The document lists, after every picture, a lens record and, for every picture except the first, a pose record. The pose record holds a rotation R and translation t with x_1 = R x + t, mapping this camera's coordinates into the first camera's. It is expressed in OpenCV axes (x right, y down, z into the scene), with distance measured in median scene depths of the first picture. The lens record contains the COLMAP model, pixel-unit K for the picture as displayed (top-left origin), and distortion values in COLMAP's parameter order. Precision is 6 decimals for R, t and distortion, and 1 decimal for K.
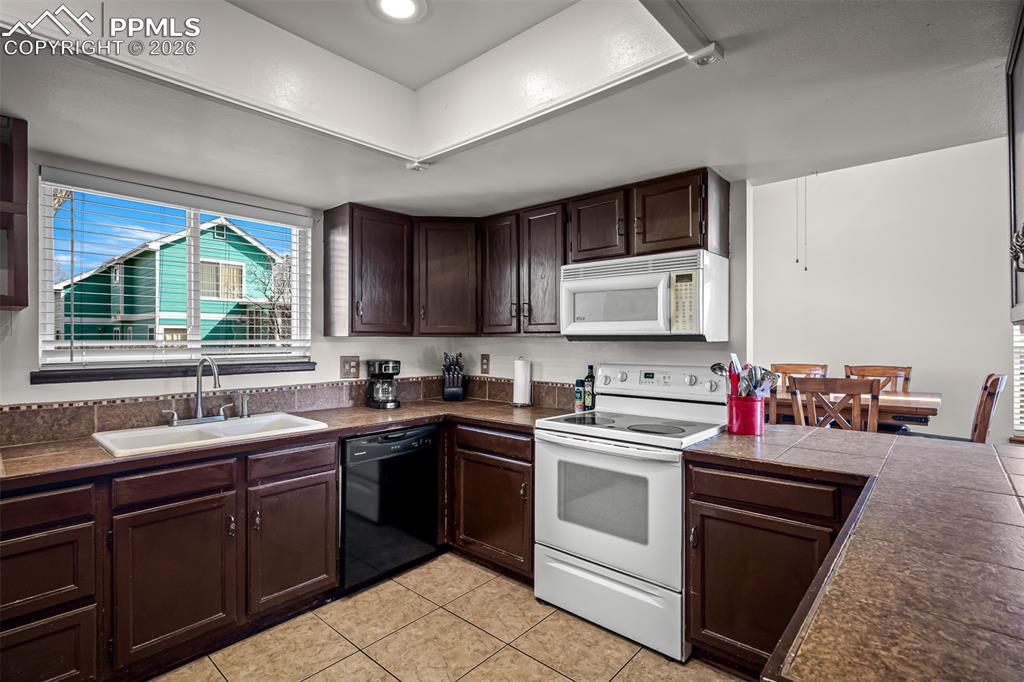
lens RADIAL K [[483.4, 0, 509.8], [0, 483.4, 339.4], [0, 0, 1]] dist [0.000098, -0.001008]
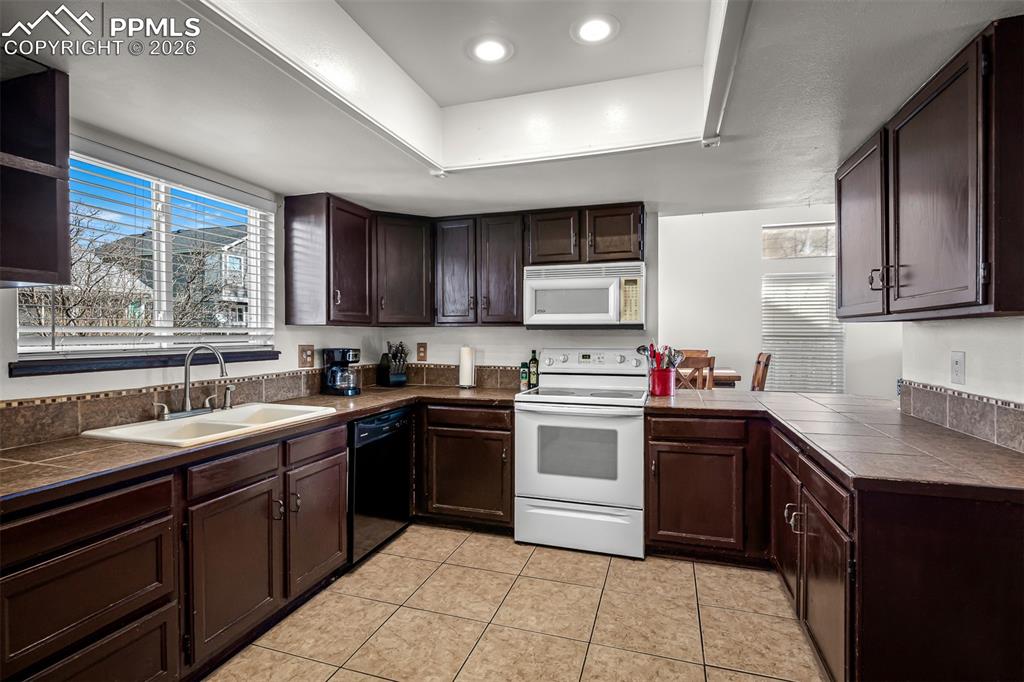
lens RADIAL K [[483.4, 0, 510.4], [0, 483.4, 338.2], [0, 0, 1]] dist [0.000098, -0.001008]
pose [[0.917198, -0.004589, 0.398406, -0.426428], [0.000542, 0.999947, 0.010271, 0.013658], [-0.398432, -0.009205, 0.917152, -0.093746]]
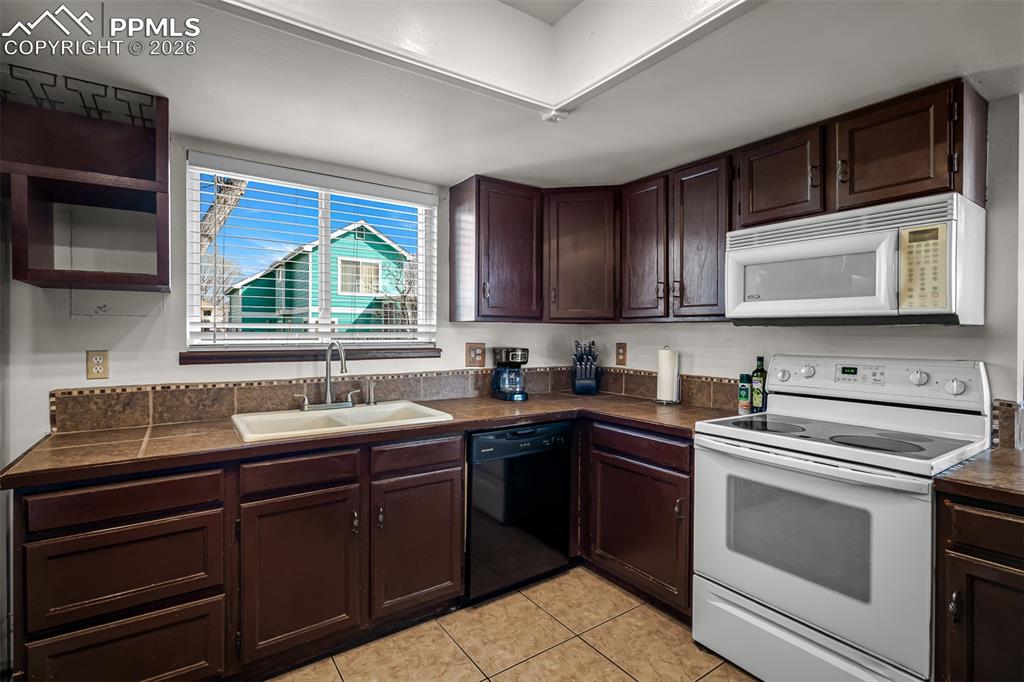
lens RADIAL K [[483.4, 0, 510.4], [0, 483.4, 334.9], [0, 0, 1]] dist [0.000098, -0.001008]
pose [[0.971324, 0.005586, -0.237694, -0.054548], [-0.004347, 0.999974, 0.005736, 0.016958], [0.237719, -0.004538, 0.971323, 0.138590]]
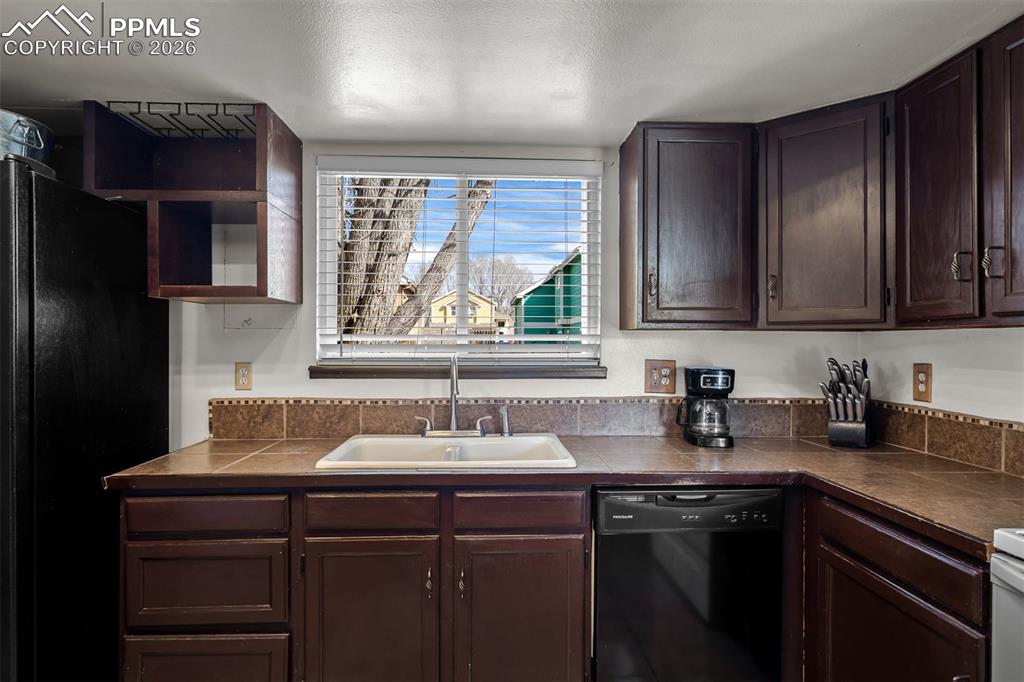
lens RADIAL K [[574.8, 0, 510.2], [0, 574.8, 341.7], [0, 0, 1]] dist [-0.002943, -0.001485]
pose [[0.701241, 0.001586, -0.712923, 0.107546], [-0.003090, 0.999995, -0.000814, 0.014054], [0.712918, 0.002774, 0.701242, 0.377926]]
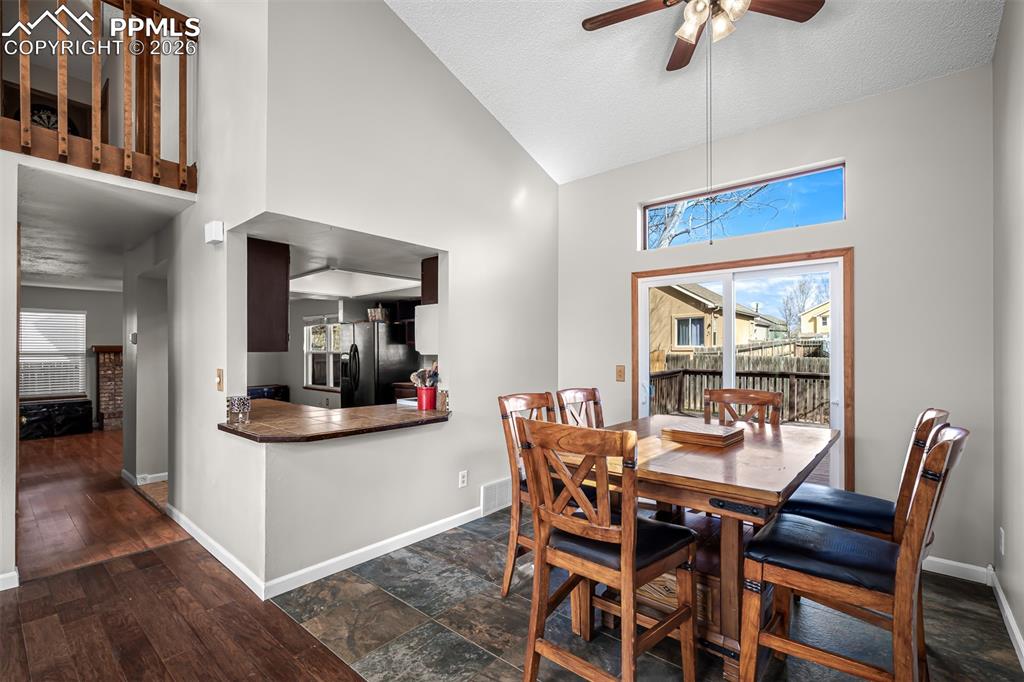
lens RADIAL K [[457.7, 0, 515.9], [0, 457.7, 348.4], [0, 0, 1]] dist [-0.001746, -0.001846]
pose [[0.016527, -0.004241, -0.999854, 1.894076], [0.003273, 0.999986, -0.004187, -0.009363], [0.999858, -0.003203, 0.016540, 1.173053]]
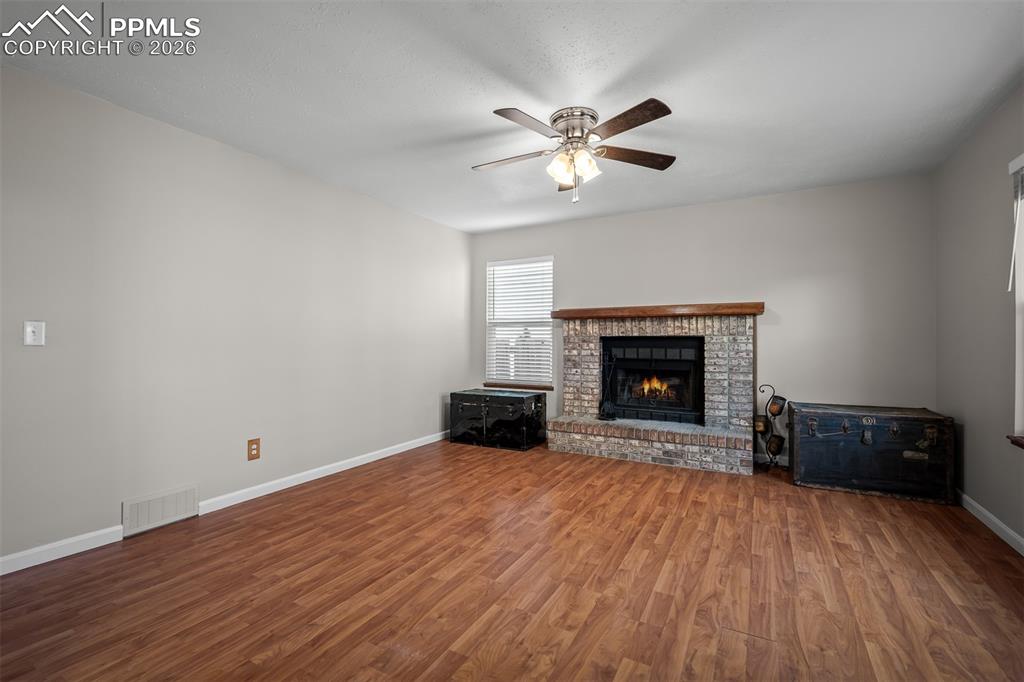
lens RADIAL K [[457.7, 0, 510.2], [0, 457.7, 334.8], [0, 0, 1]] dist [-0.001746, -0.001846]
pose [[-0.976663, -0.009539, -0.214564, -0.723435], [-0.005982, 0.999834, -0.017221, 0.098064], [0.214692, -0.015536, -0.976558, 0.178245]]
